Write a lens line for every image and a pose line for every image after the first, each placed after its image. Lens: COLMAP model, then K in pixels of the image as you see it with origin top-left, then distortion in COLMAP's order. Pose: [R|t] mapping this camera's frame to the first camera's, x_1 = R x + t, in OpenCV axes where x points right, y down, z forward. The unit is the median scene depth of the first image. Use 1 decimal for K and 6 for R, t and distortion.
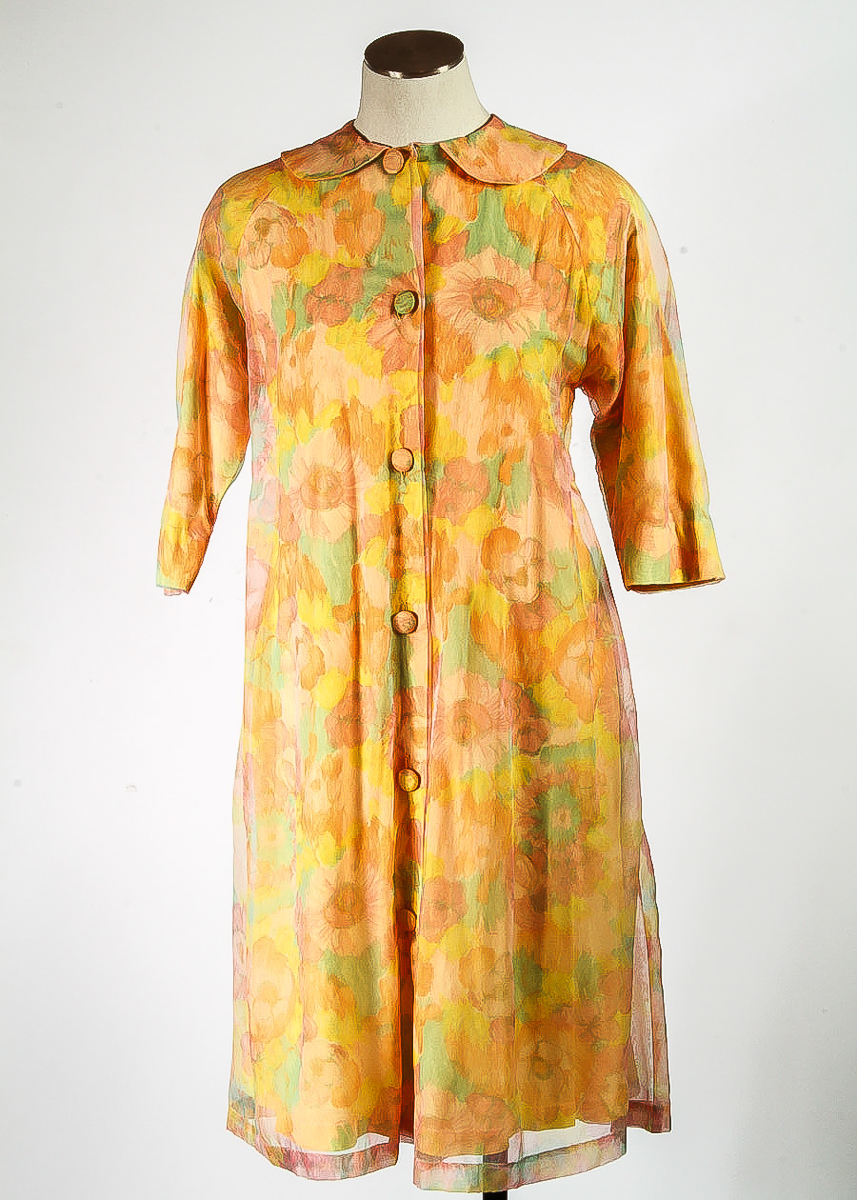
lens RADIAL K [[2731.2, 0, 428.3], [0, 2731.2, 601.0], [0, 0, 1]] dist [0.154164, 0.000000]
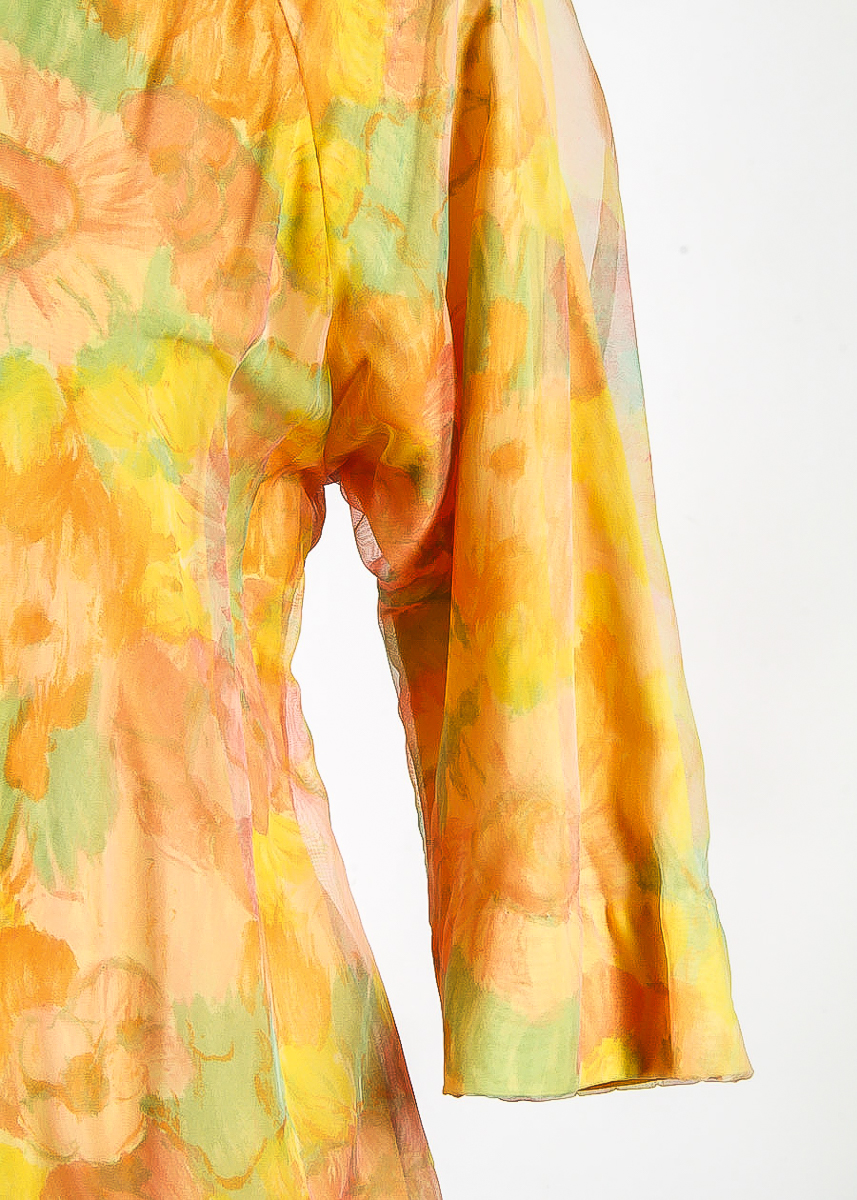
lens RADIAL K [[3300.3, 0, 428.5], [0, 3300.3, 598.8], [0, 0, 1]] dist [0.301403, 0.000000]
pose [[0.997286, 0.032543, -0.066035, 0.097466], [-0.033106, 0.999424, -0.007449, -0.063262], [0.065754, 0.009615, 0.997790, 0.615818]]
